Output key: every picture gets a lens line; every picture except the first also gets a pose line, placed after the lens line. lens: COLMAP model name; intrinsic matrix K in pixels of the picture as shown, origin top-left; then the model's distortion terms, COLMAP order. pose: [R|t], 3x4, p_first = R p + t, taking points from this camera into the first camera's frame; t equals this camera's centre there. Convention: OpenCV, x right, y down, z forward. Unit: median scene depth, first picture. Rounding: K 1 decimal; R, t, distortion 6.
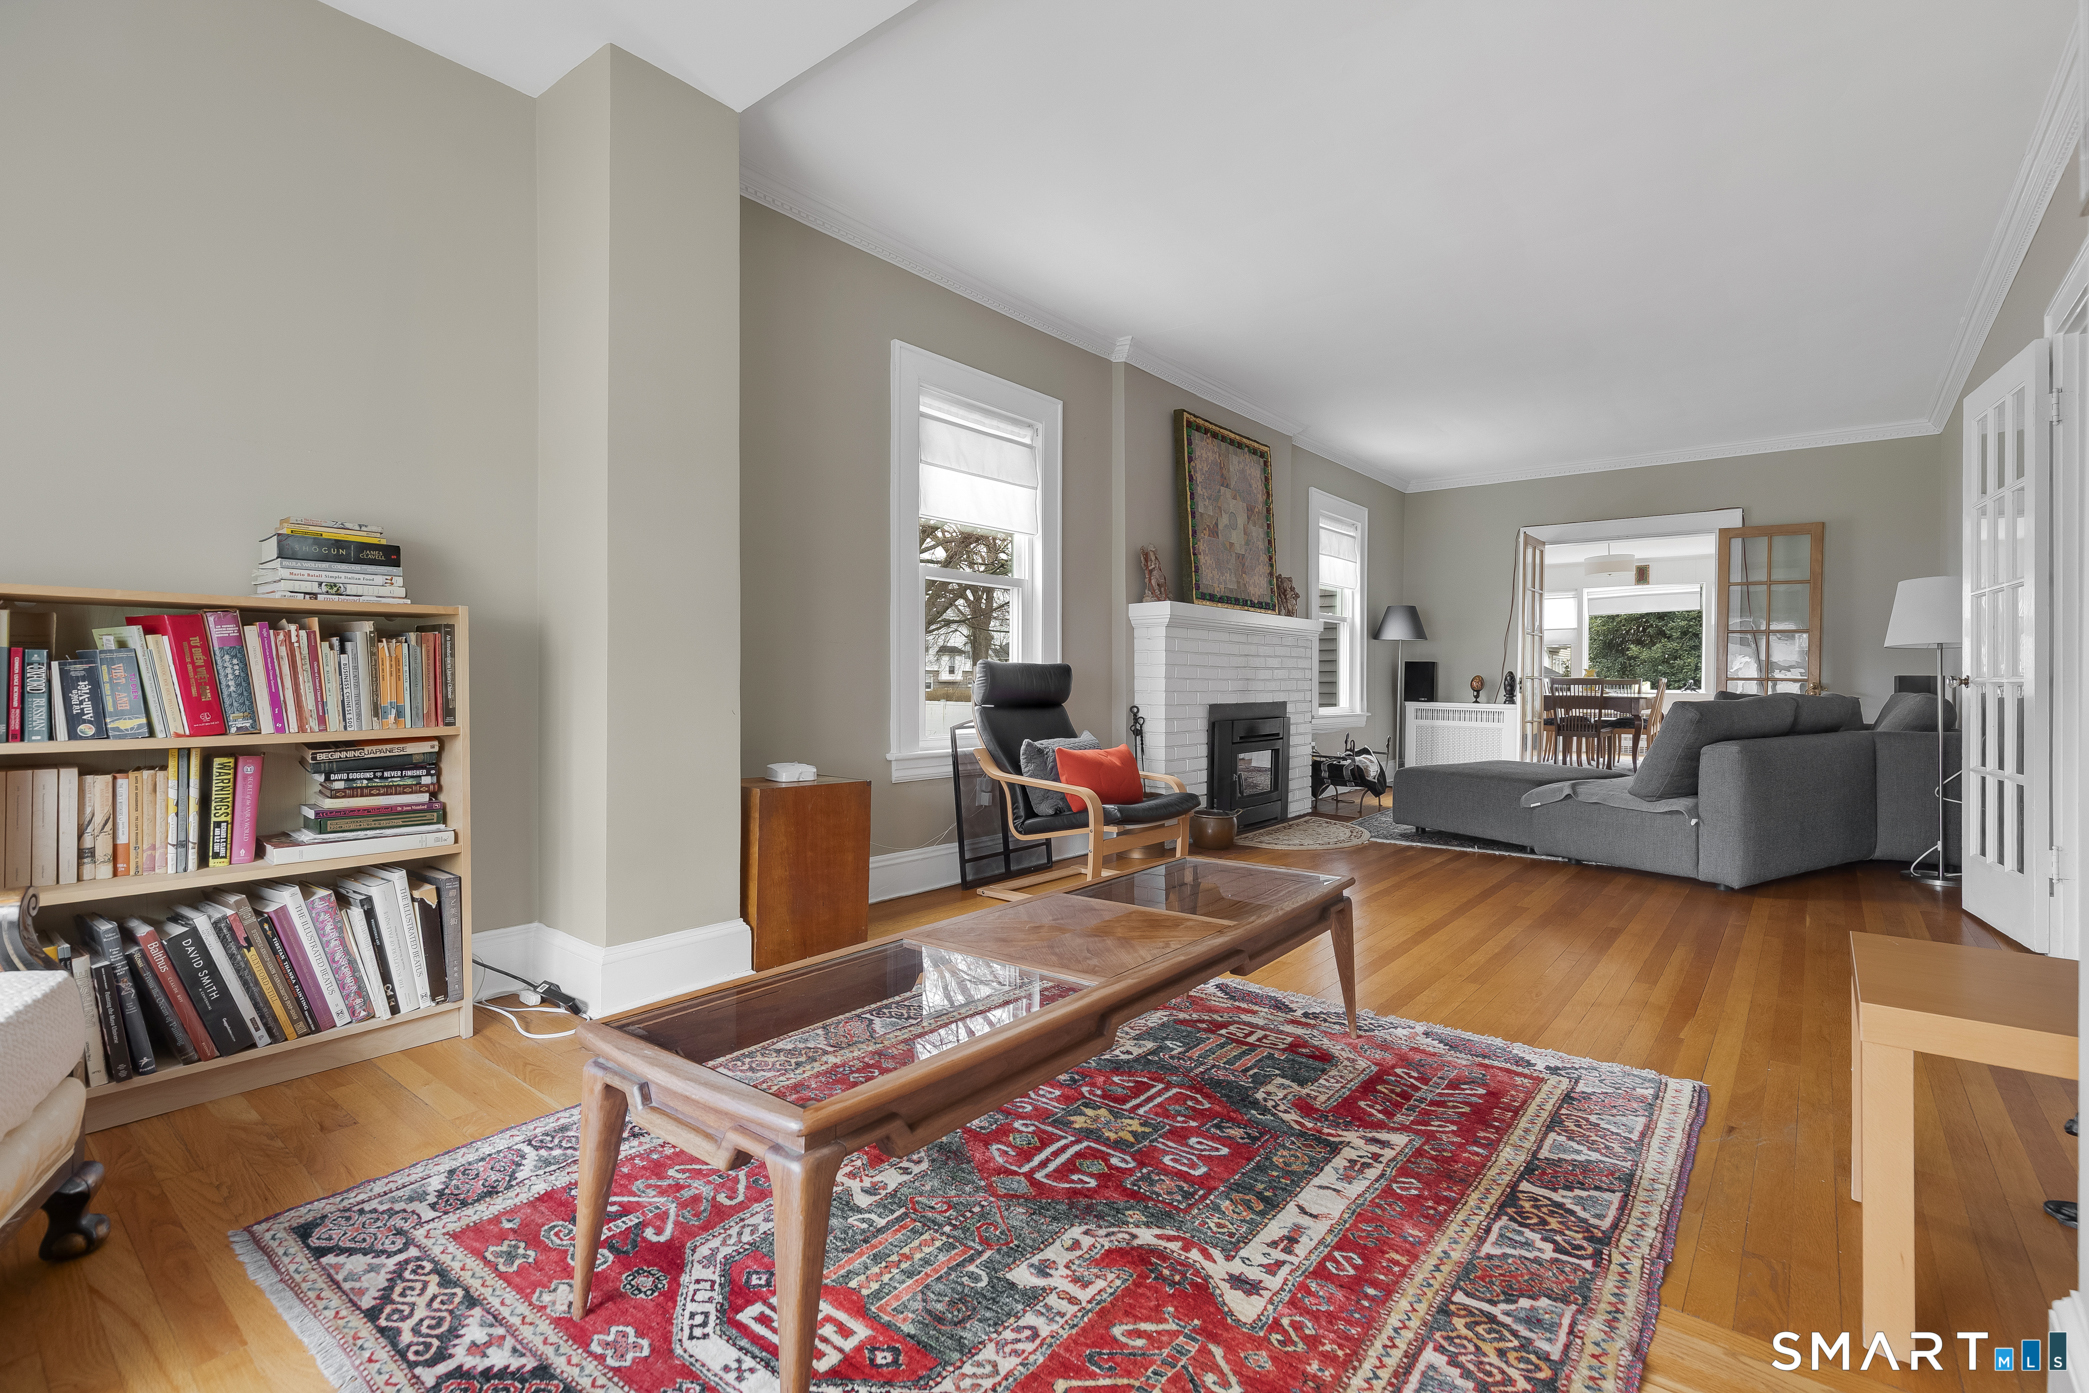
lens RADIAL K [[946.4, 0, 1054.9], [0, 946.4, 691.9], [0, 0, 1]] dist [0.001134, 0.000101]
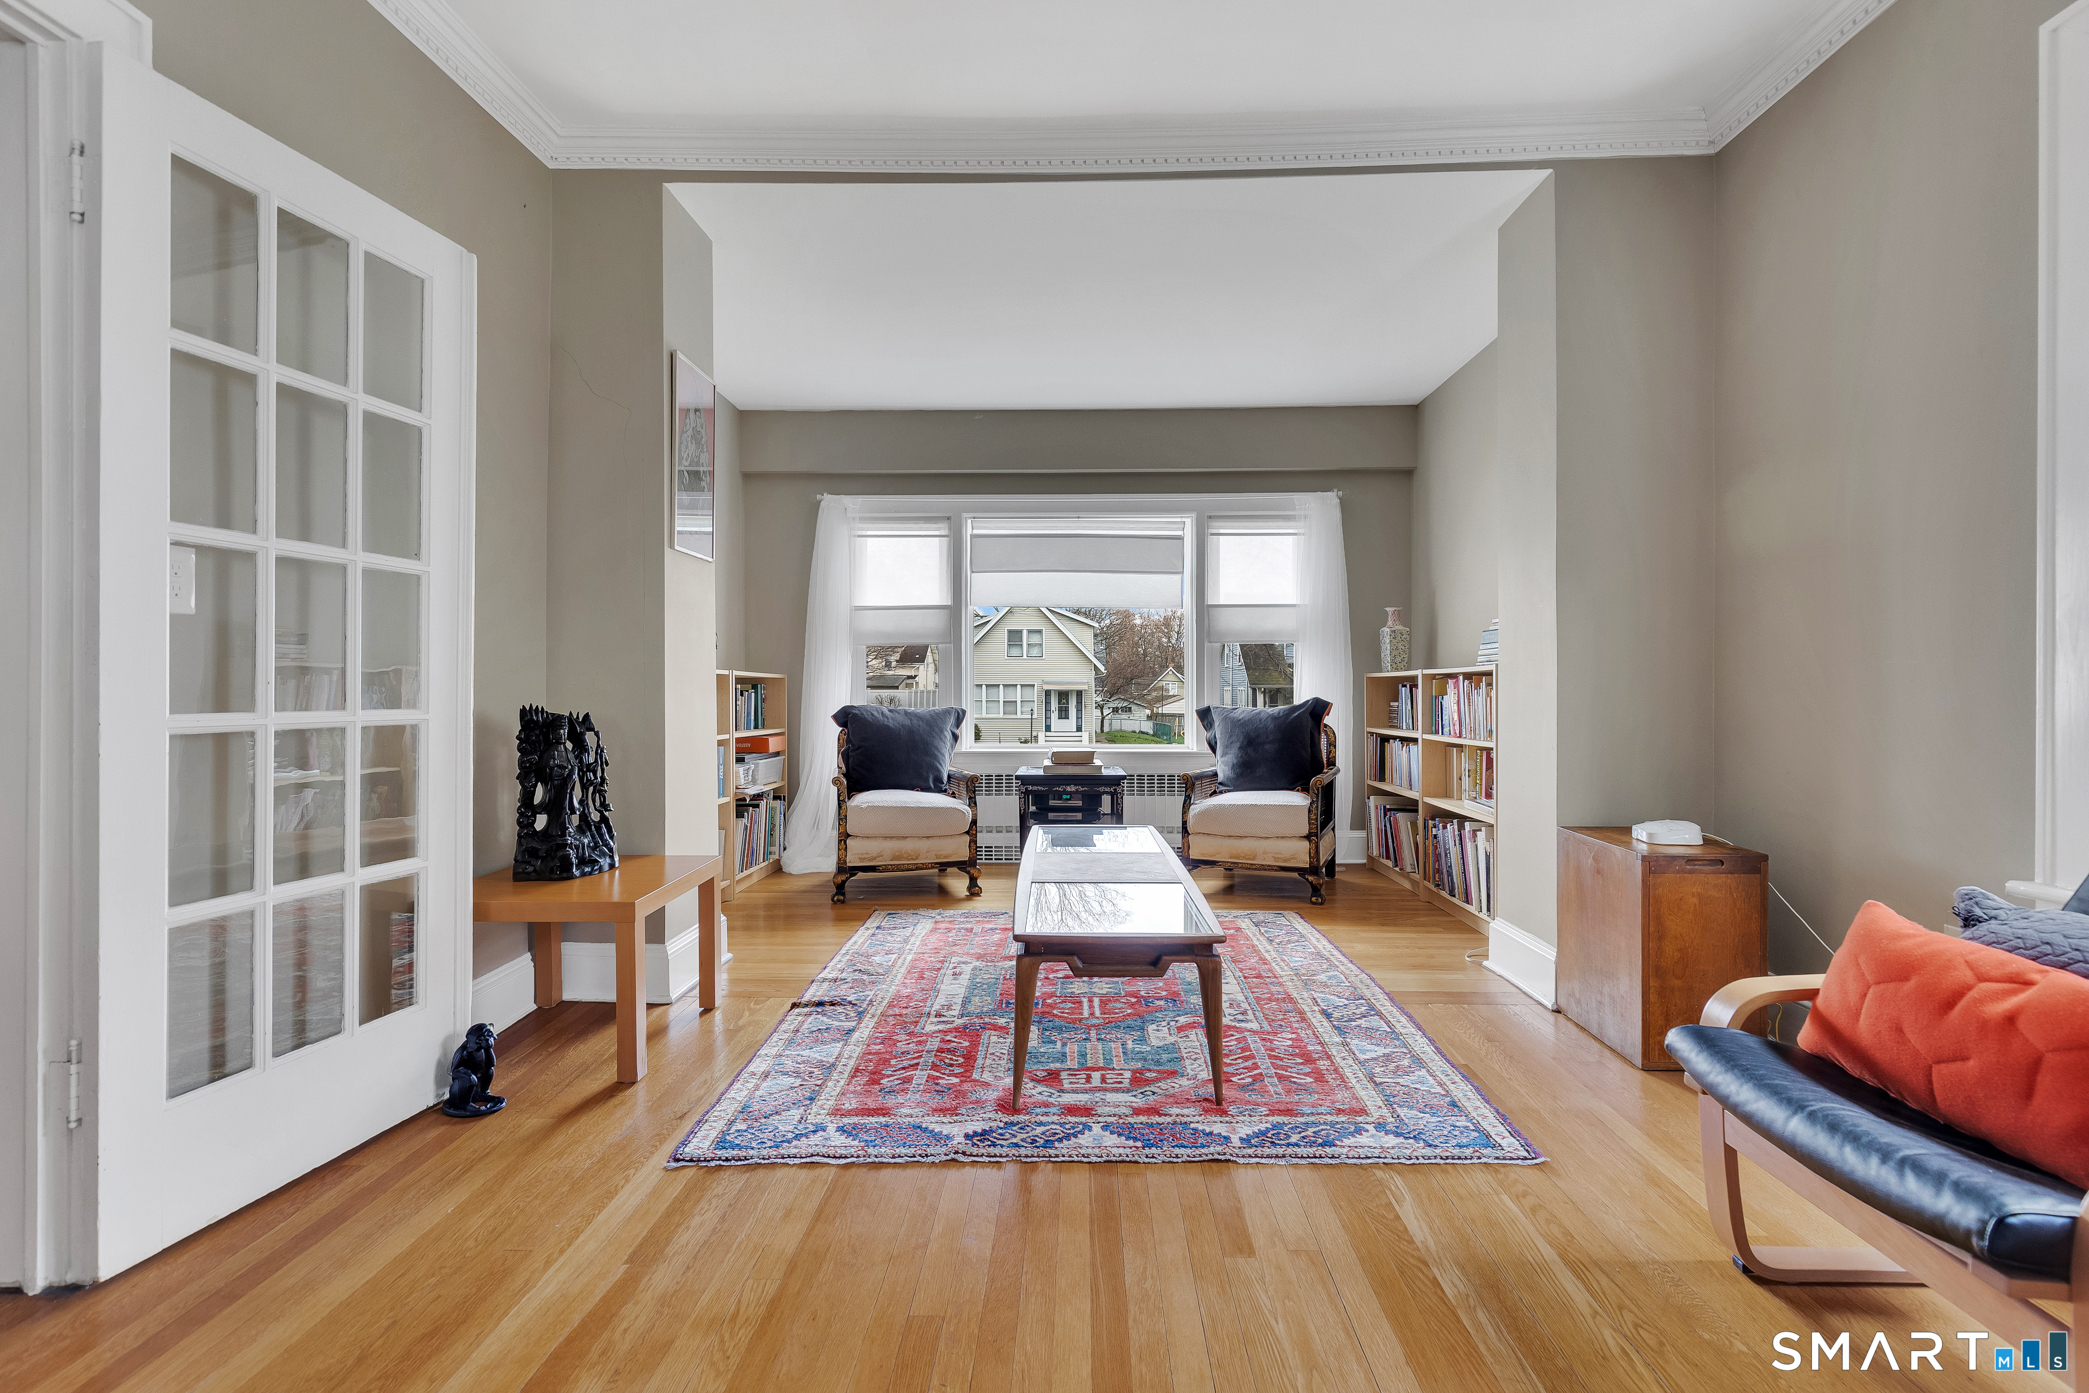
lens RADIAL K [[946.4, 0, 1054.9], [0, 946.4, 691.9], [0, 0, 1]] dist [0.001134, 0.000101]
pose [[-0.798131, 0.000187, -0.602483, 0.902406], [-0.008987, 0.999885, 0.012216, -0.057929], [0.602416, 0.015164, -0.798038, 1.878978]]
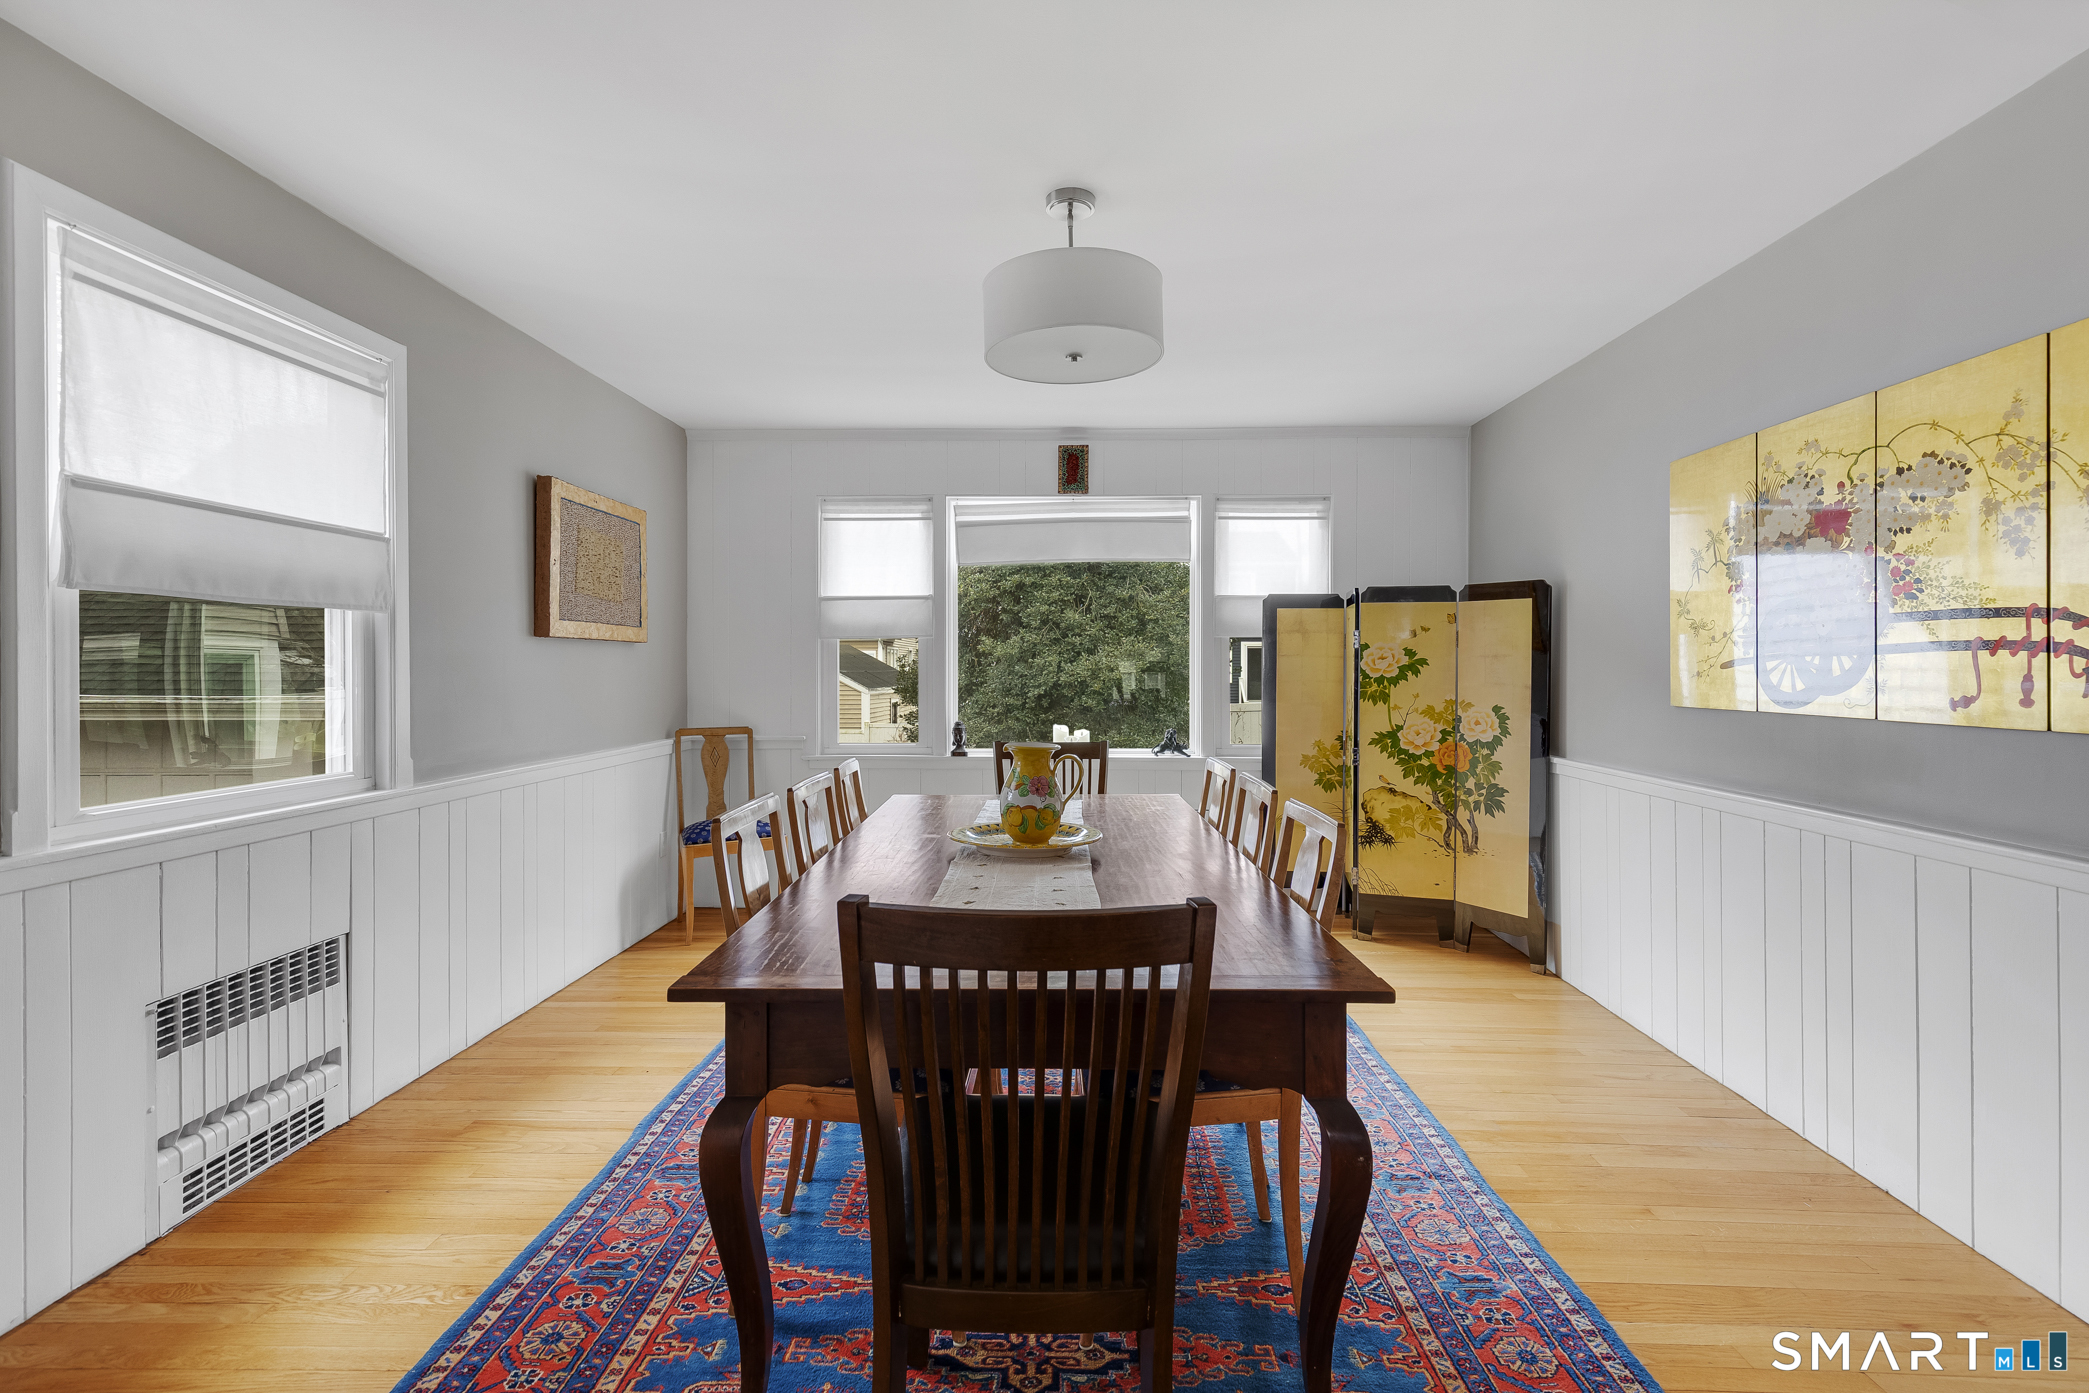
lens RADIAL K [[984.2, 0, 1046.0], [0, 984.2, 654.9], [0, 0, 1]] dist [0.000502, -0.000010]
pose [[0.792314, 0.003368, 0.610104, 1.874451], [0.009557, 0.999794, -0.017930, -0.192222], [-0.610039, 0.020037, 0.792118, 3.581048]]
